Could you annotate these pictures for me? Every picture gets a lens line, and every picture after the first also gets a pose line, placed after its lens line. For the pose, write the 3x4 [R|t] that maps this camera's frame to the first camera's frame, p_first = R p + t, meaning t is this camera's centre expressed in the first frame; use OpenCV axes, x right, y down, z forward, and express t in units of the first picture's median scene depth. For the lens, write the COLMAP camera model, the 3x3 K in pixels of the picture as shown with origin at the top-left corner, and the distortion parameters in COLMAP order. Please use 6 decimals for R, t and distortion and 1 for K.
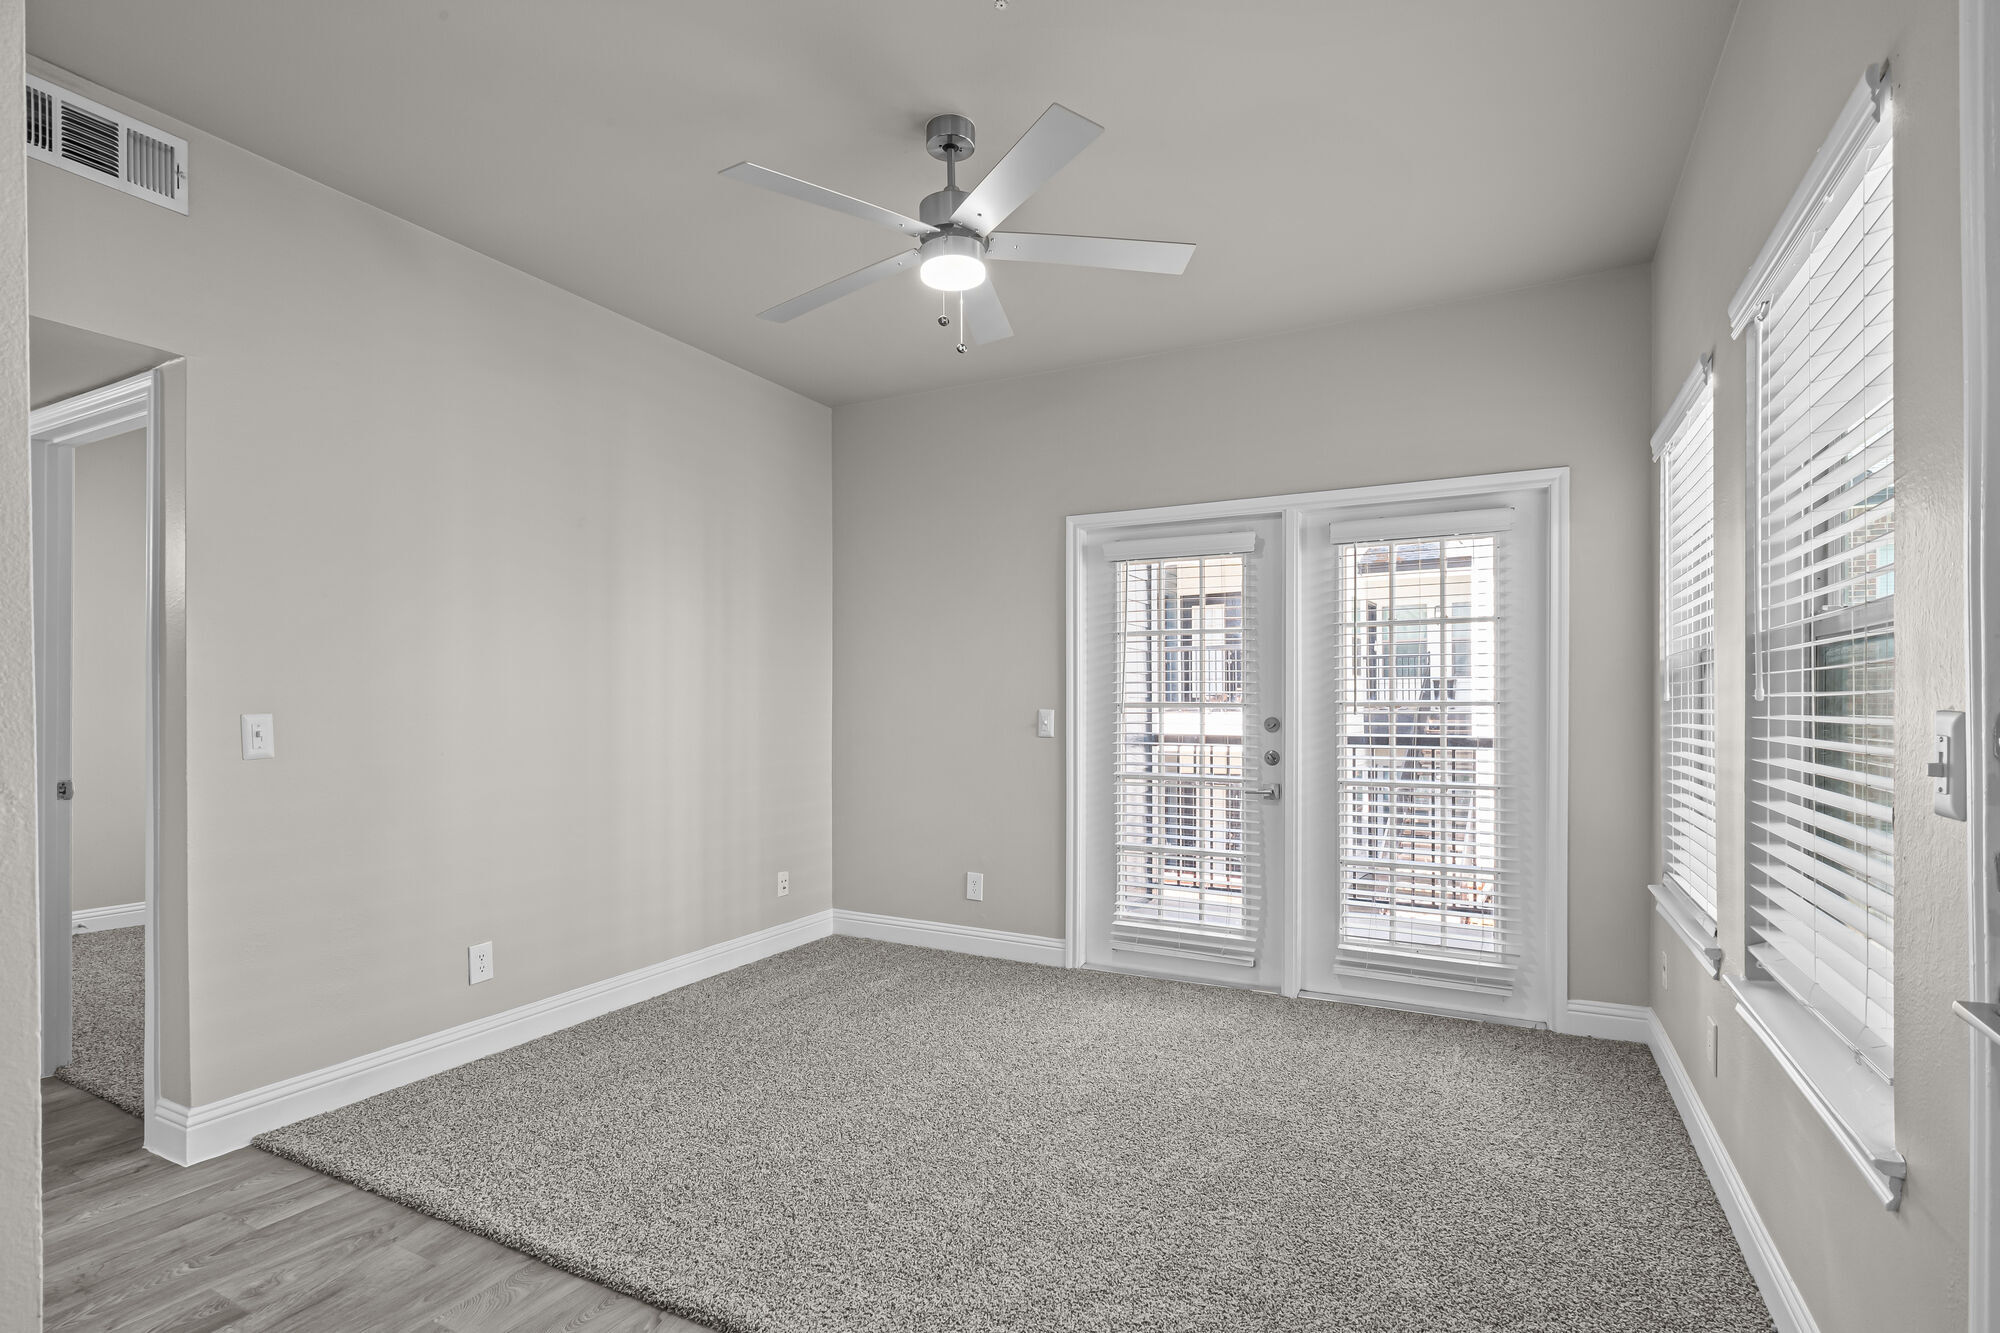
lens RADIAL K [[954.9, 0, 980.8], [0, 954.9, 702.1], [0, 0, 1]] dist [-0.000788, 0.000014]
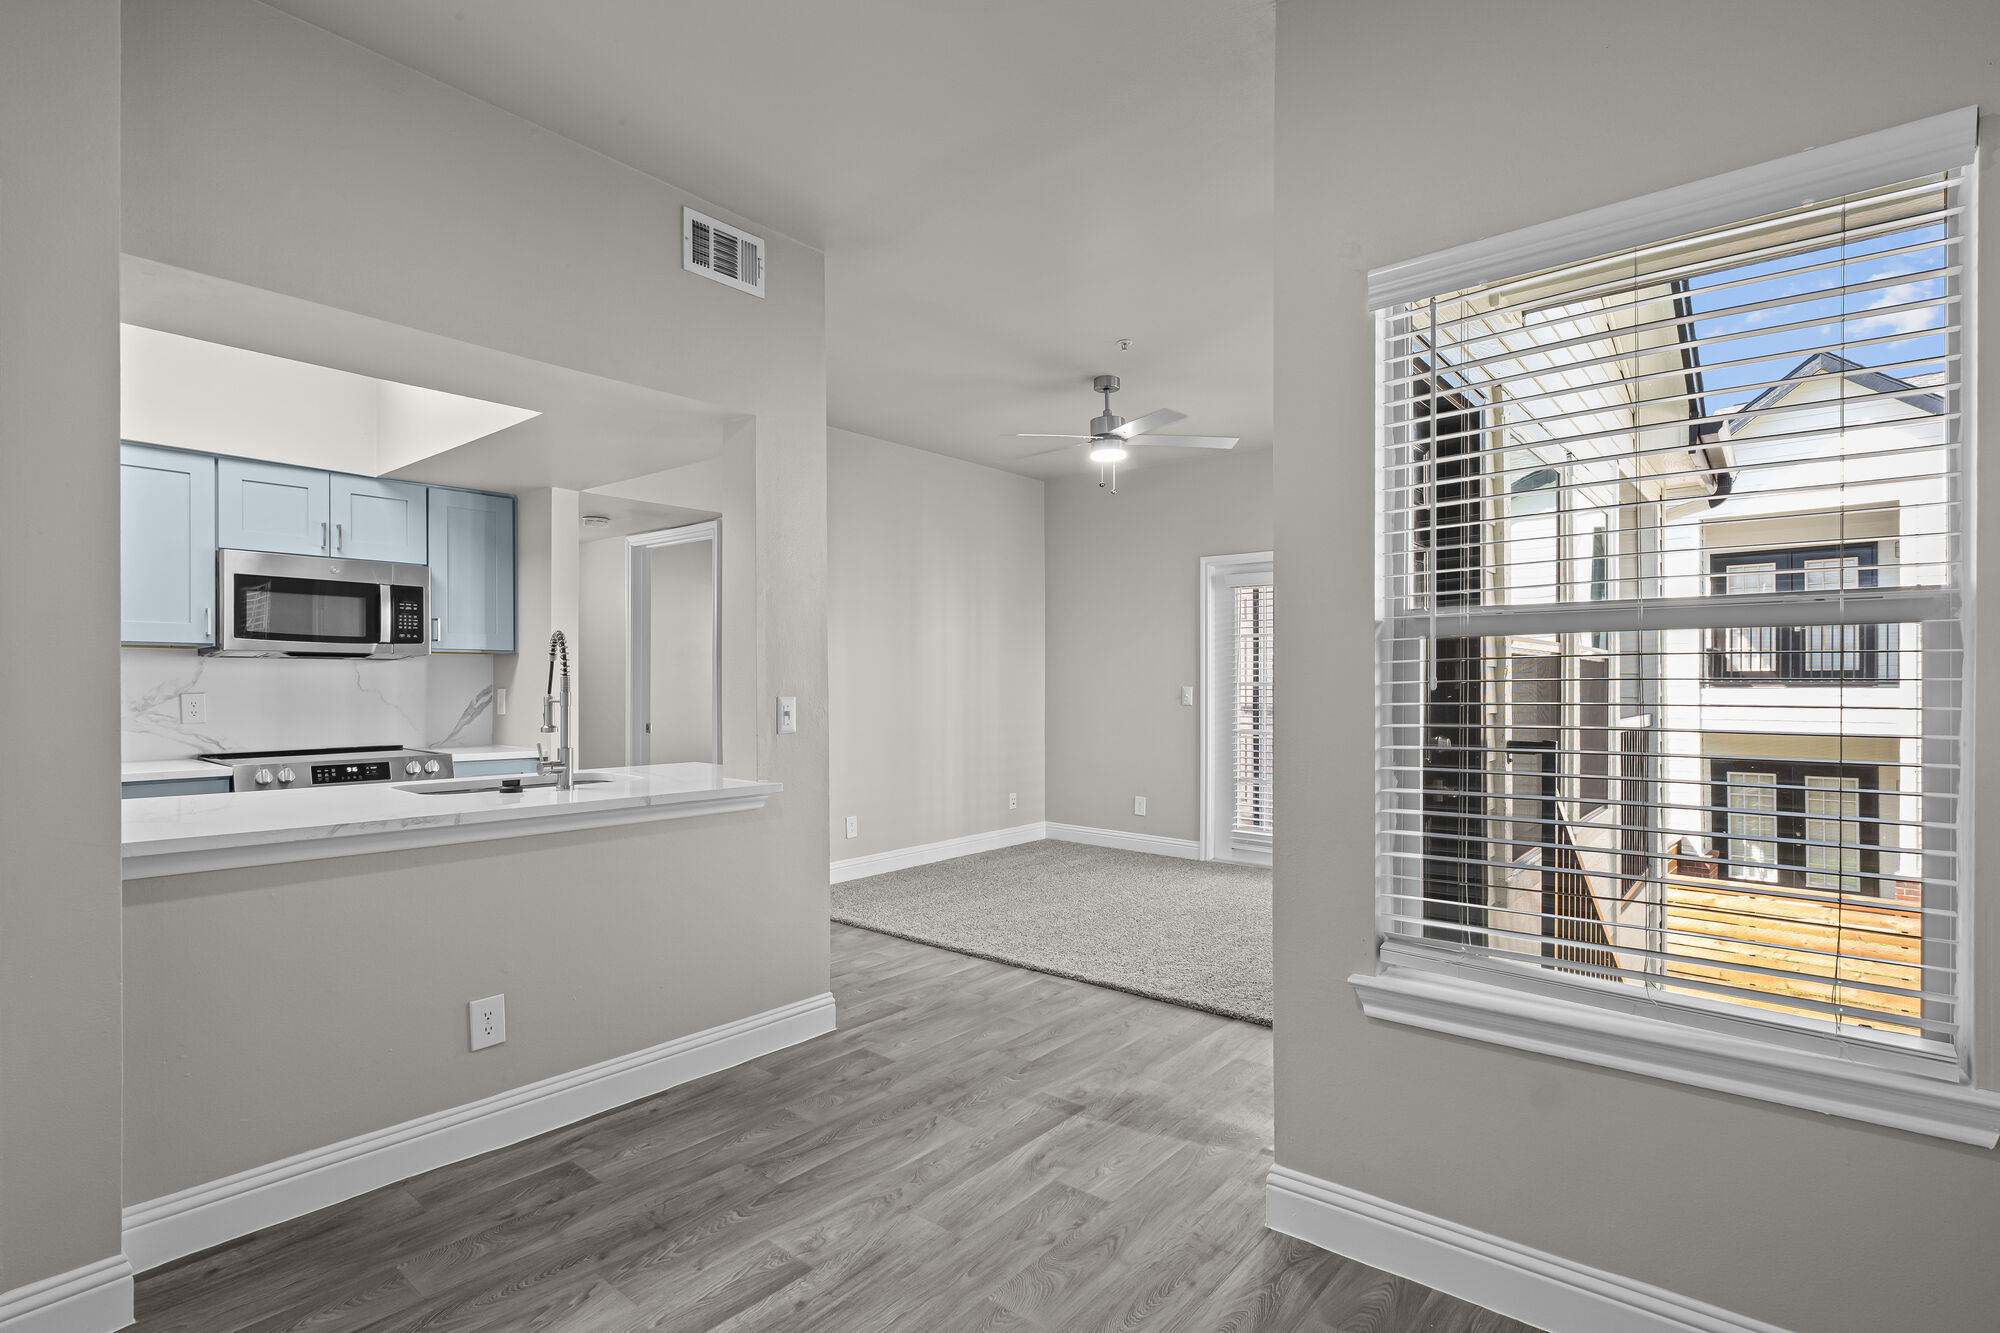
lens RADIAL K [[959.1, 0, 995.6], [0, 959.1, 701.1], [0, 0, 1]] dist [-0.001871, -0.000417]
pose [[0.978899, 0.003645, -0.204312, 0.086645], [0.000815, 0.999763, 0.021741, -0.002960], [0.204343, -0.021449, 0.978664, -0.554305]]
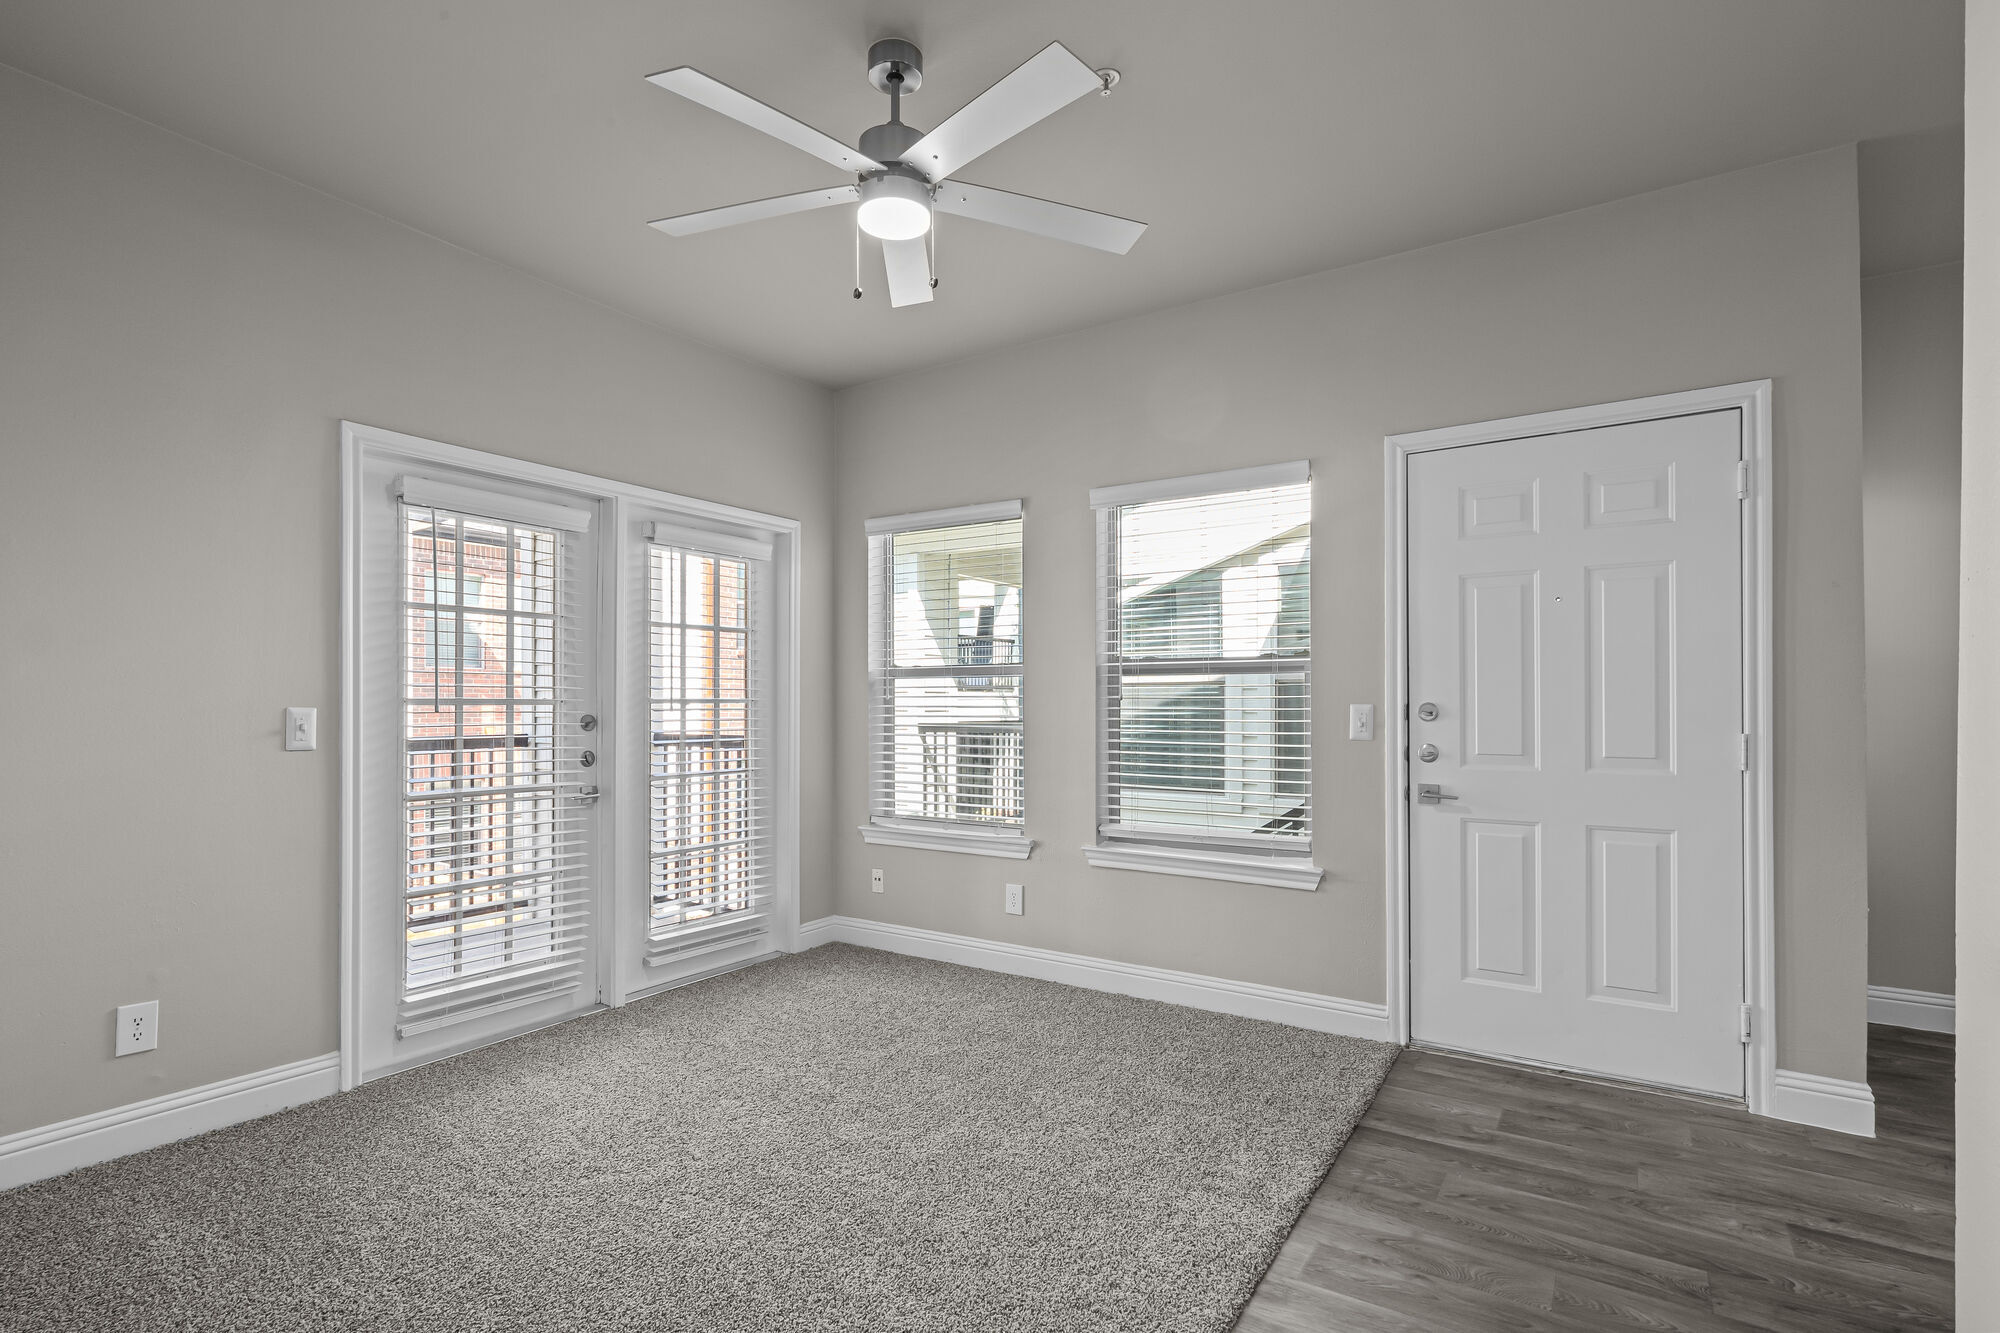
lens RADIAL K [[959.1, 0, 995.6], [0, 959.1, 701.1], [0, 0, 1]] dist [-0.001871, -0.000417]
pose [[0.106159, 0.007627, 0.994320, -0.562113], [0.005670, 0.999950, -0.008275, 0.012261], [-0.994333, 0.006516, 0.106111, 0.494814]]
